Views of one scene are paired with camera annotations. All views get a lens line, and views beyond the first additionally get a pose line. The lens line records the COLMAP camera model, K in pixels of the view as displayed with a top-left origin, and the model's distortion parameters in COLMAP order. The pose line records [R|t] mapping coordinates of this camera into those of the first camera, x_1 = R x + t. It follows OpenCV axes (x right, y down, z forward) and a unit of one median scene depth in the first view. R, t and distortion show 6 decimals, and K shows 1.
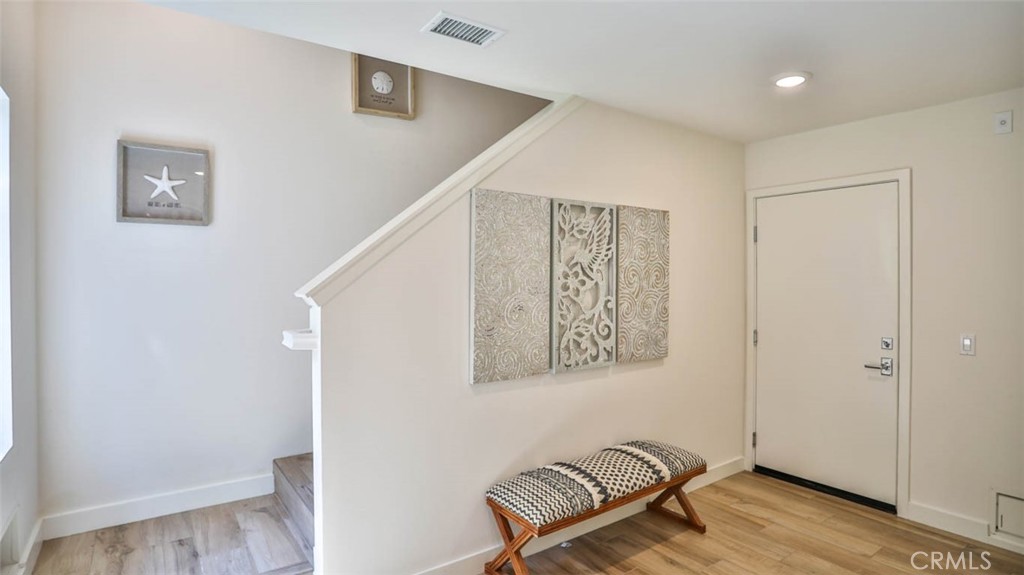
lens RADIAL K [[529.6, 0, 511.3], [0, 529.6, 280.4], [0, 0, 1]] dist [-0.080340, 0.040796]
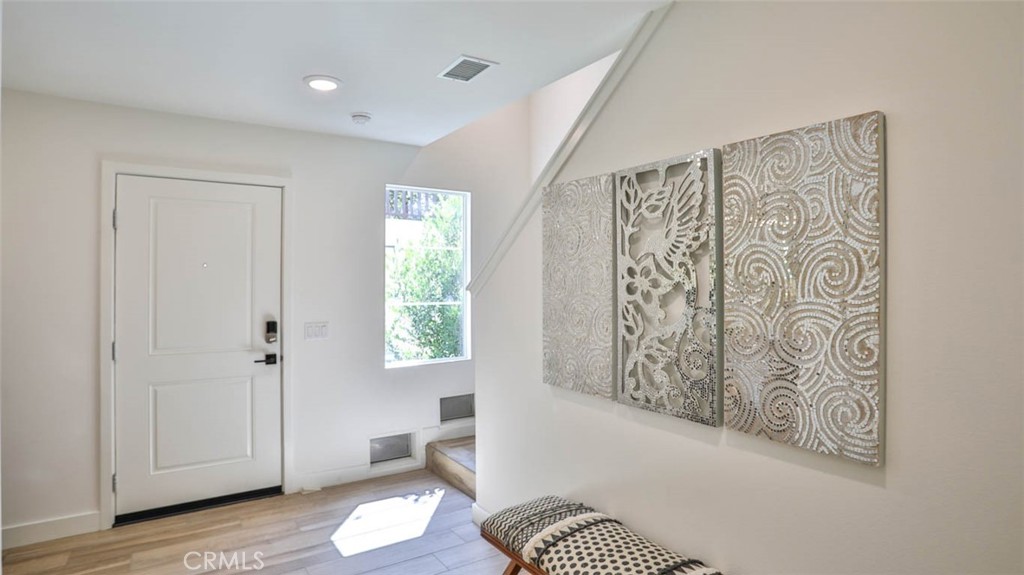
lens RADIAL K [[529.6, 0, 511.3], [0, 529.6, 280.4], [0, 0, 1]] dist [-0.080340, 0.040796]
pose [[-0.029477, 0.001770, -0.999564, 0.810578], [-0.004987, 0.999986, 0.001918, 0.000462], [0.999553, 0.005041, -0.029468, 0.837271]]
